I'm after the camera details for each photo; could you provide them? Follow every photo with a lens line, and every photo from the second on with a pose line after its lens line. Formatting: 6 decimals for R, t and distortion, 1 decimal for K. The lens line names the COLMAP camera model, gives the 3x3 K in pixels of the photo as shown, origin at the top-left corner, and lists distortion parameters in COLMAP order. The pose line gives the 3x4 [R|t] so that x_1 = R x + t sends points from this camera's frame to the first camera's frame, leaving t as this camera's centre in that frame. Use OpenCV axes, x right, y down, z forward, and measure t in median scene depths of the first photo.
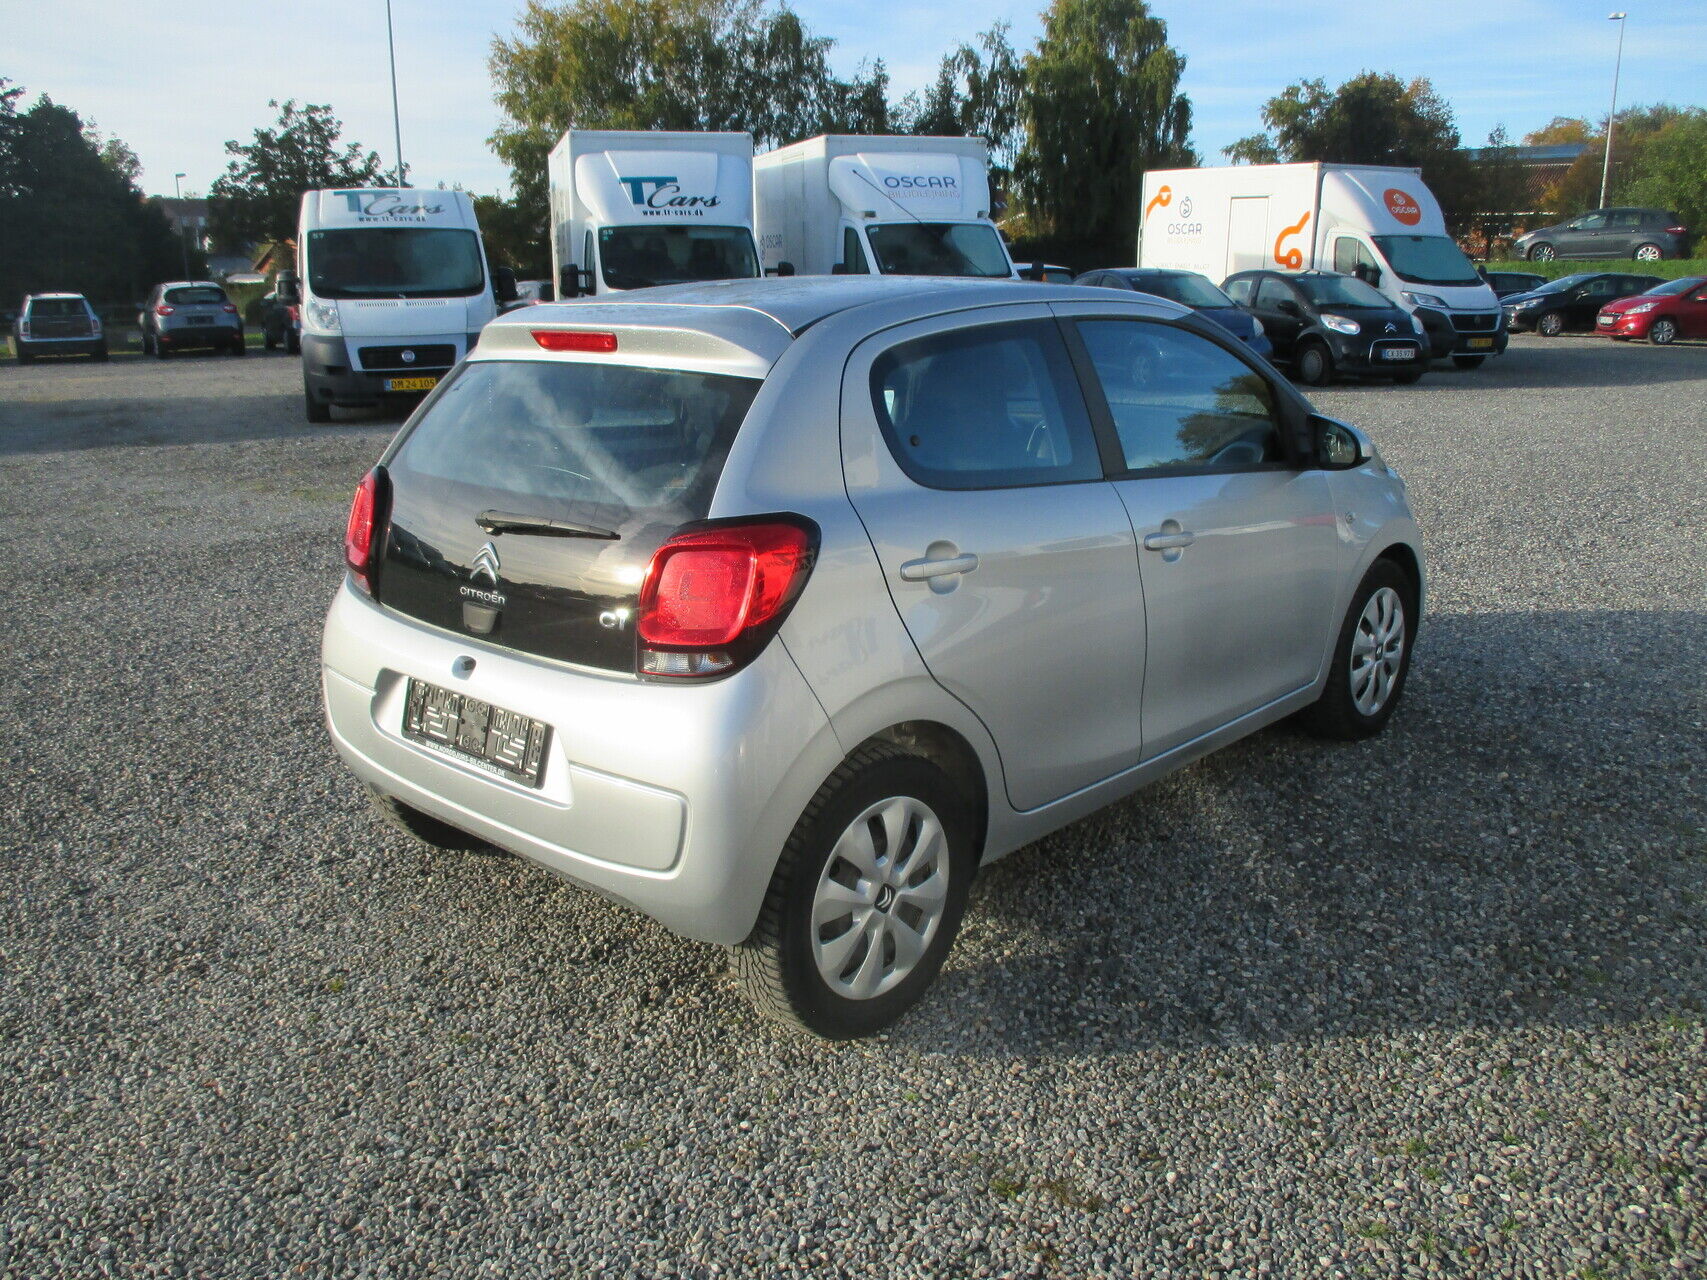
lens RADIAL K [[1423.5, 0, 853.5], [0, 1423.5, 640.0], [0, 0, 1]] dist [-0.056927, 0.020956]
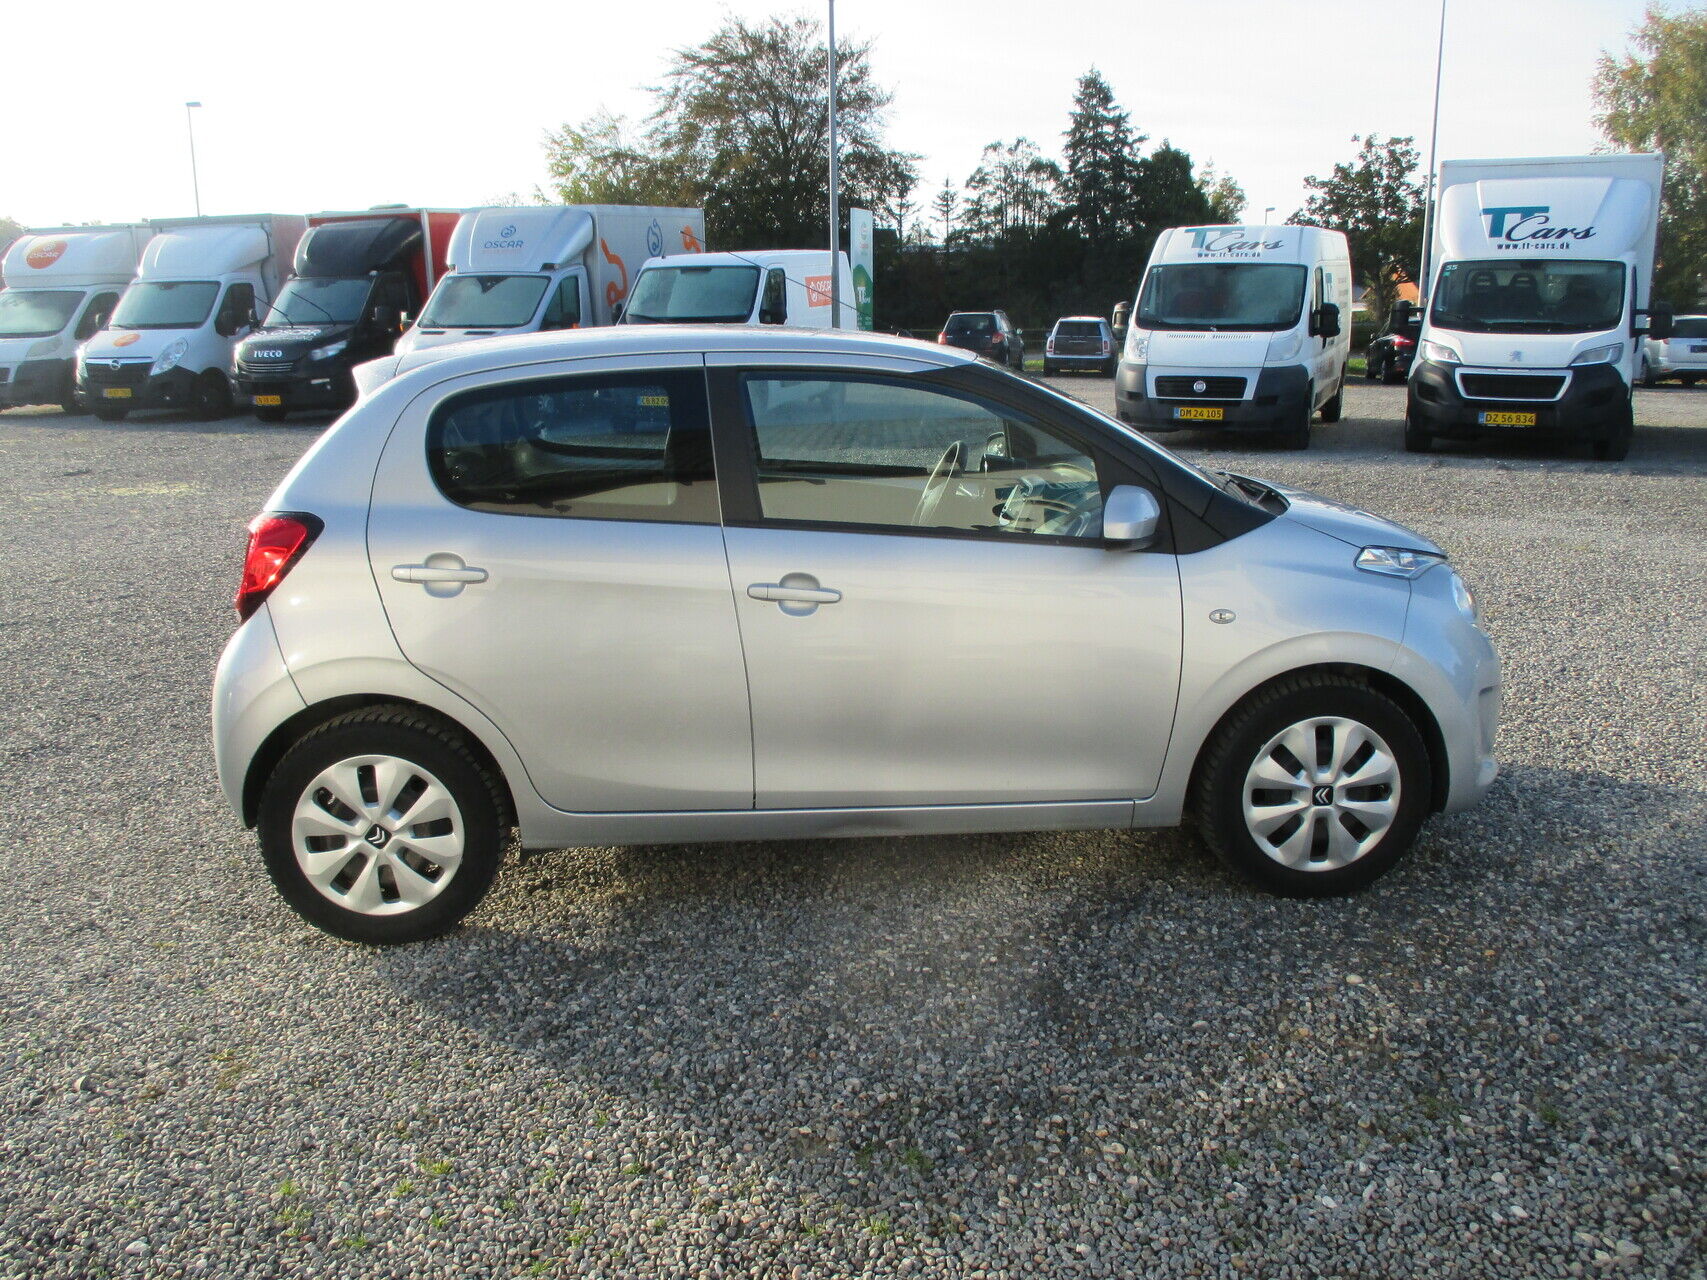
lens RADIAL K [[1423.5, 0, 853.5], [0, 1423.5, 640.0], [0, 0, 1]] dist [-0.056927, 0.020956]
pose [[0.737734, 0.159185, -0.656056, 0.180713], [-0.172128, 0.984037, 0.045209, -0.018015], [0.652780, 0.079573, 0.753357, 0.055851]]
